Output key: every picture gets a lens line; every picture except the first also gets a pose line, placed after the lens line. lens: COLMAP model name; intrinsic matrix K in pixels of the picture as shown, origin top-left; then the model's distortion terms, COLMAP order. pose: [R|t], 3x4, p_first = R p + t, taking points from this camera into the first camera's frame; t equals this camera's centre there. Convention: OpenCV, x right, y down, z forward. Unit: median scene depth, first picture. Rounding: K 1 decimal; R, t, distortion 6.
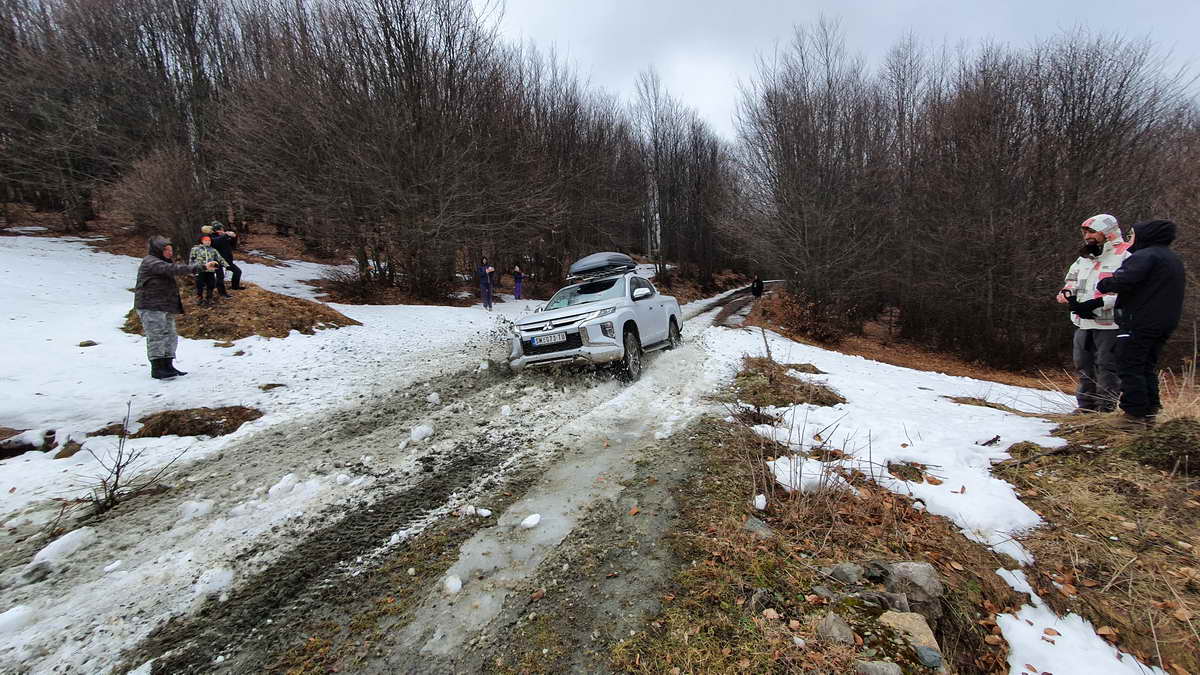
lens RADIAL K [[458.9, 0, 599.8], [0, 458.9, 359.4], [0, 0, 1]] dist [0.000451, 0.000087]
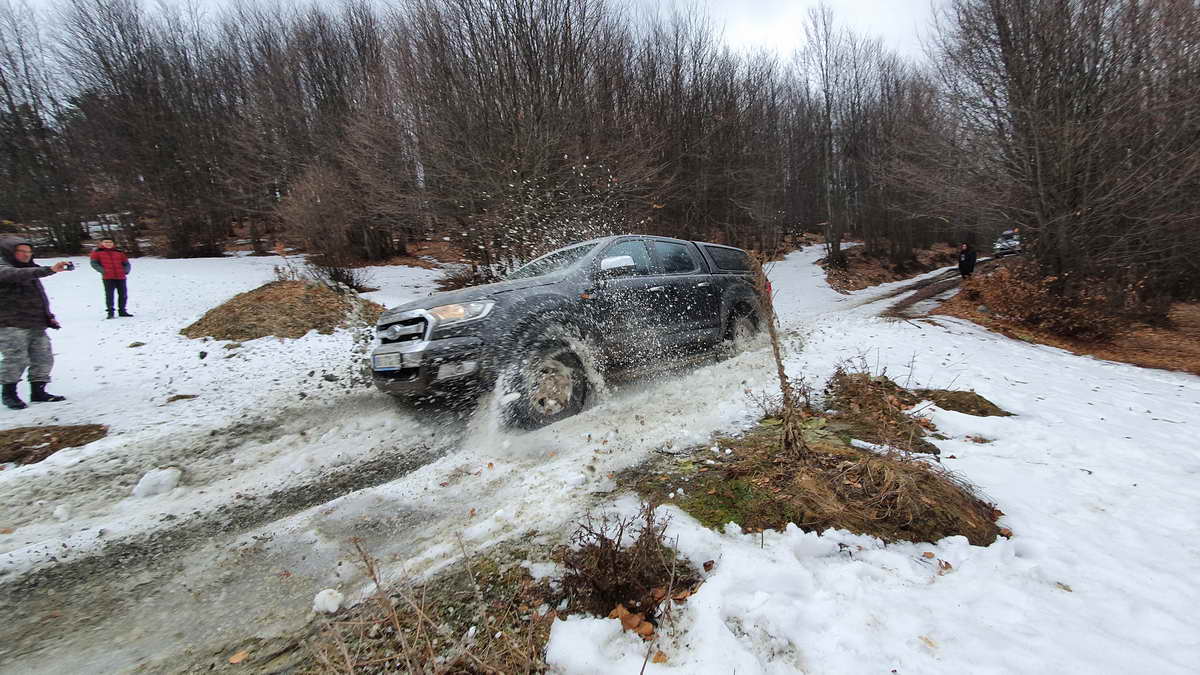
lens RADIAL K [[458.9, 0, 599.8], [0, 458.9, 359.4], [0, 0, 1]] dist [0.000451, 0.000087]
pose [[0.928349, 0.017167, -0.371312, 0.065262], [-0.010917, 0.999761, 0.018927, -0.007444], [0.371548, -0.013517, 0.928315, 0.094608]]
